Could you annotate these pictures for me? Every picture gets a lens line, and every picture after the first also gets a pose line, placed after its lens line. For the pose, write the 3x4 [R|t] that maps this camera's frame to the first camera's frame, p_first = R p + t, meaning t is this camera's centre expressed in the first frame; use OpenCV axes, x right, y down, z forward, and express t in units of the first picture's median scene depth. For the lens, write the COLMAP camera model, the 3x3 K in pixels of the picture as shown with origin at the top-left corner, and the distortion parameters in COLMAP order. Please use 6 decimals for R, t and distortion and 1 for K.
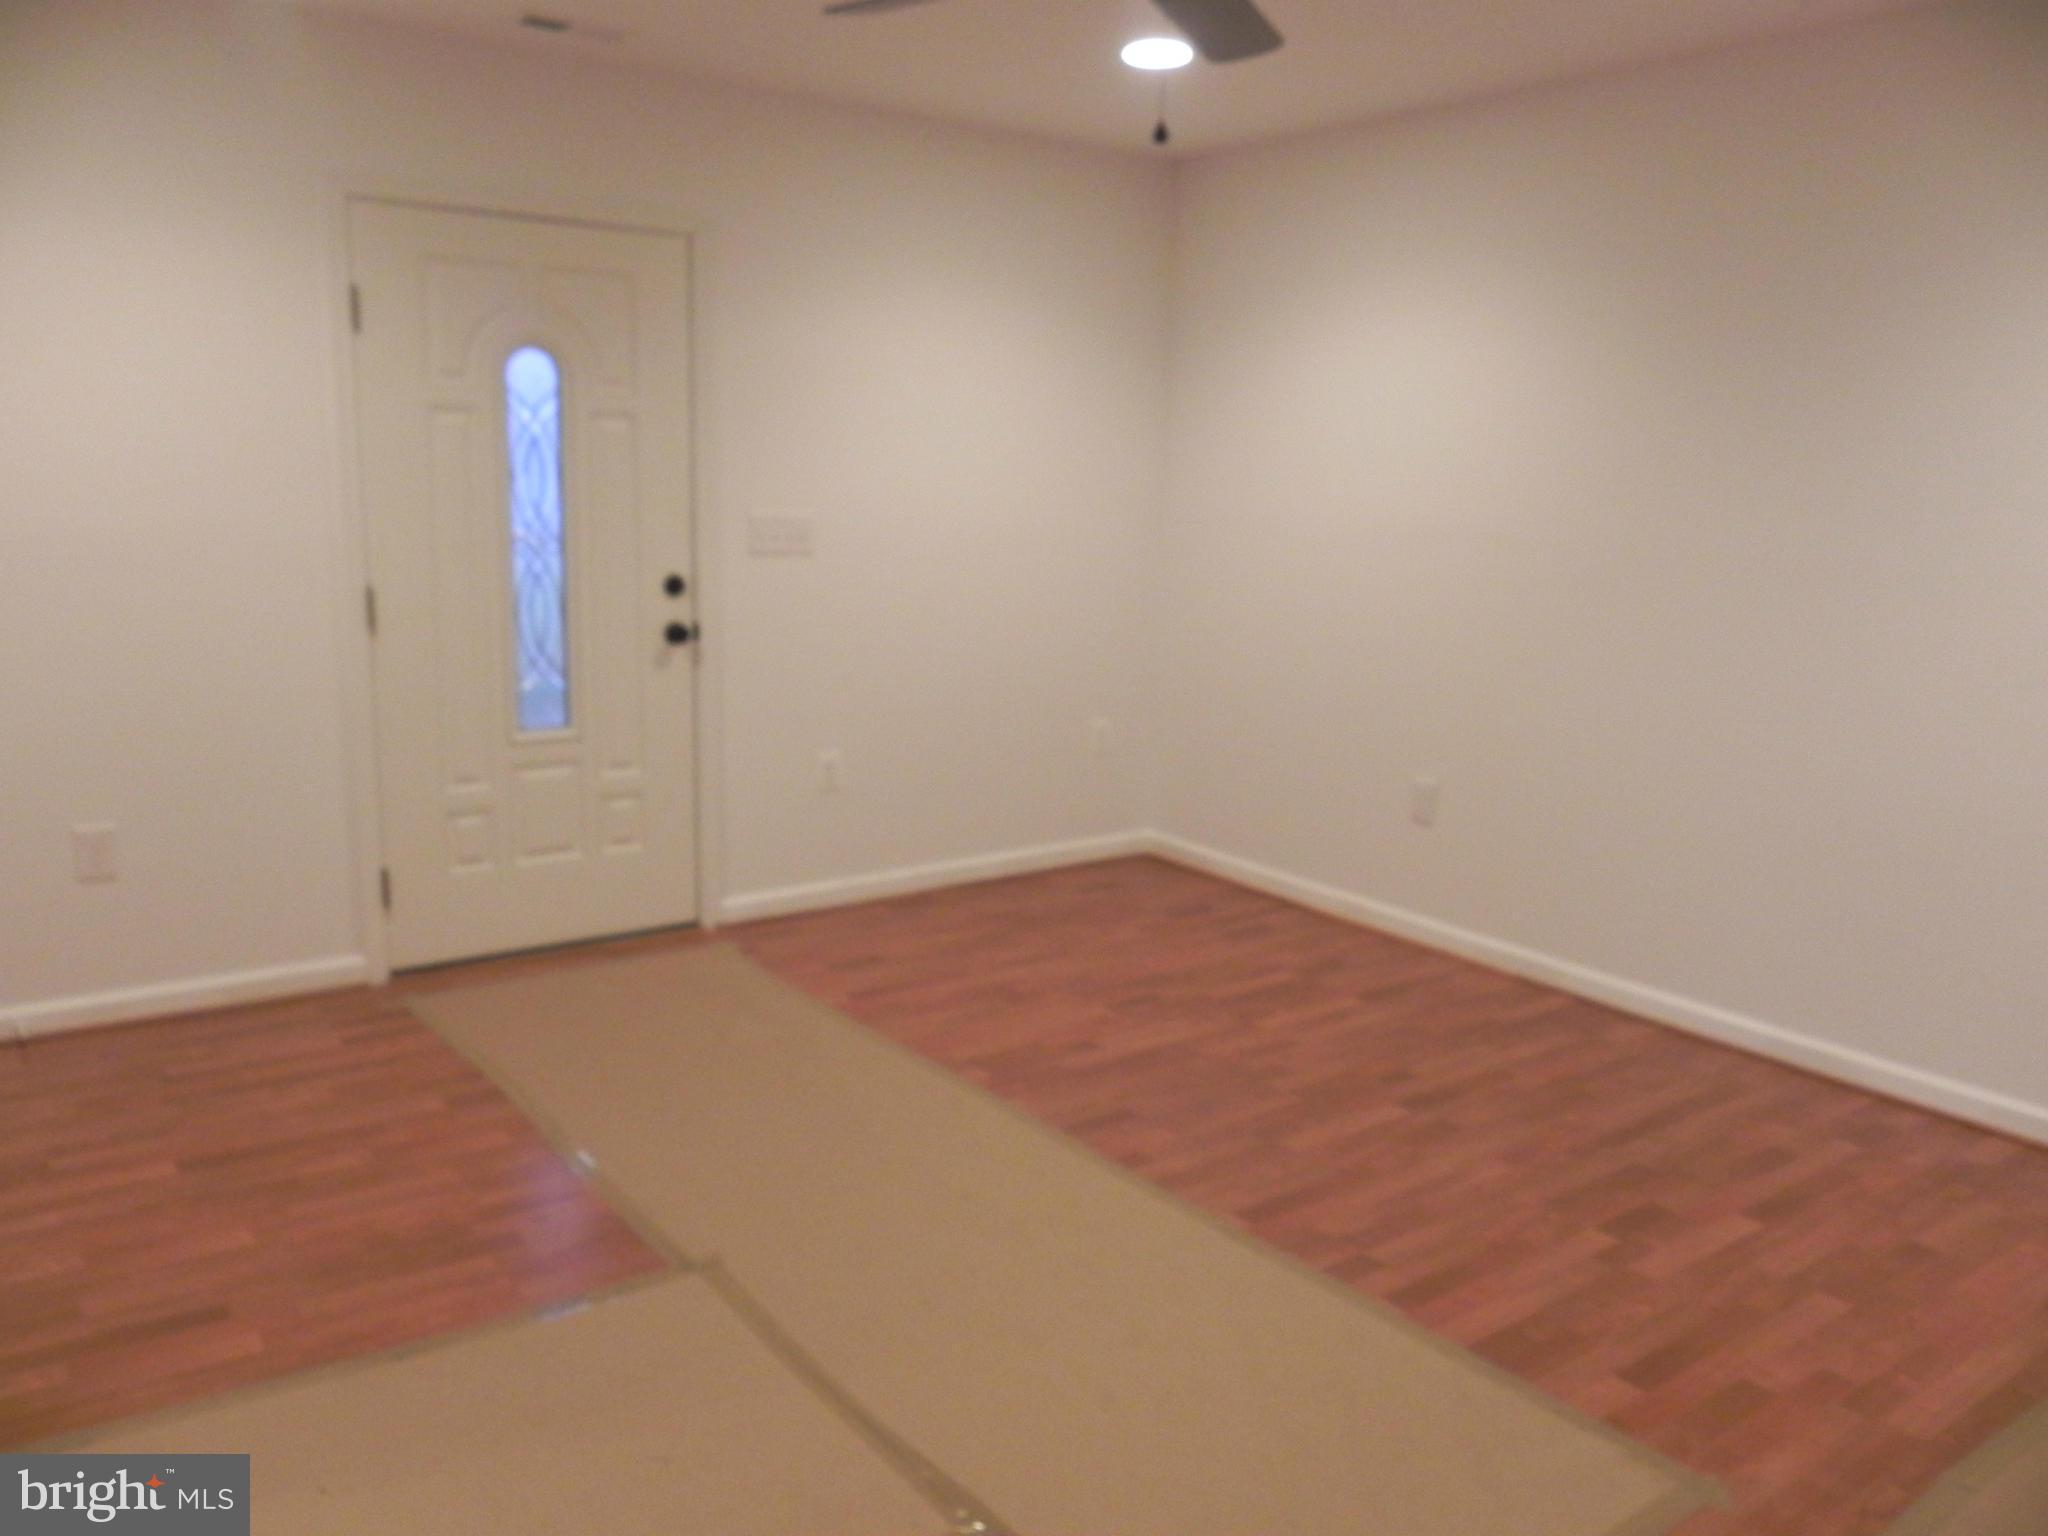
lens RADIAL K [[1576.1, 0, 1027.5], [0, 1576.1, 768.1], [0, 0, 1]] dist [0.008560, -0.018509]
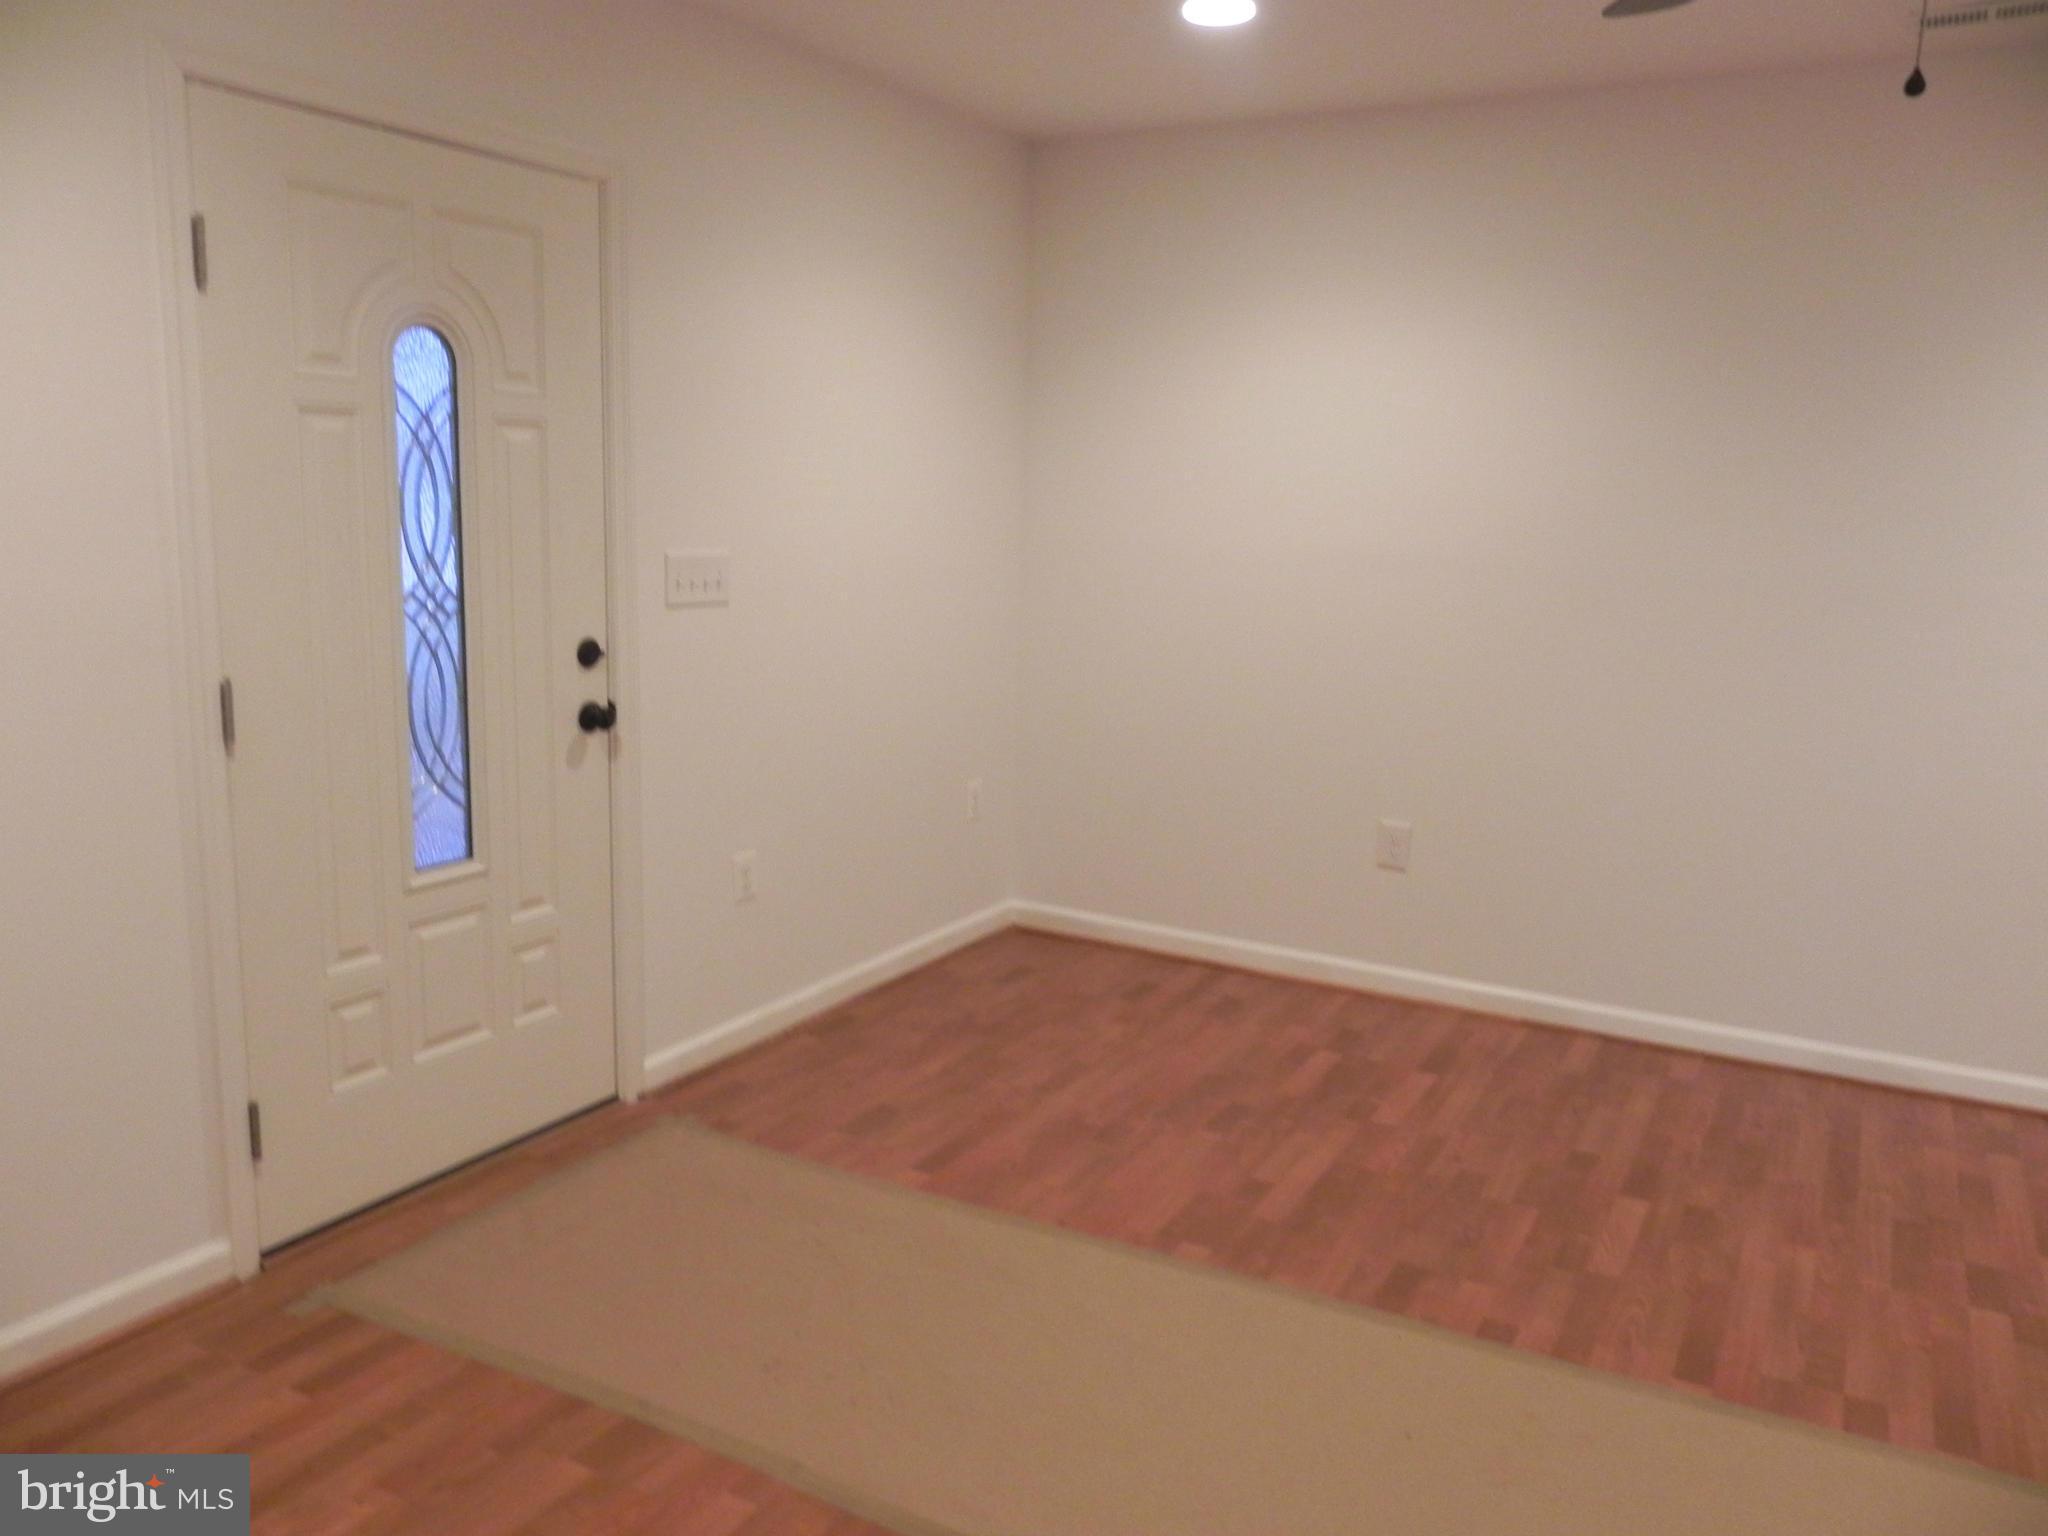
lens RADIAL K [[1576.1, 0, 1022.2], [0, 1576.1, 766.1], [0, 0, 1]] dist [0.008560, -0.018509]
pose [[0.909654, -0.072846, 0.408929, -0.351752], [0.076262, 0.997056, 0.007972, -0.054182], [-0.408305, 0.023934, 0.912532, 0.245959]]
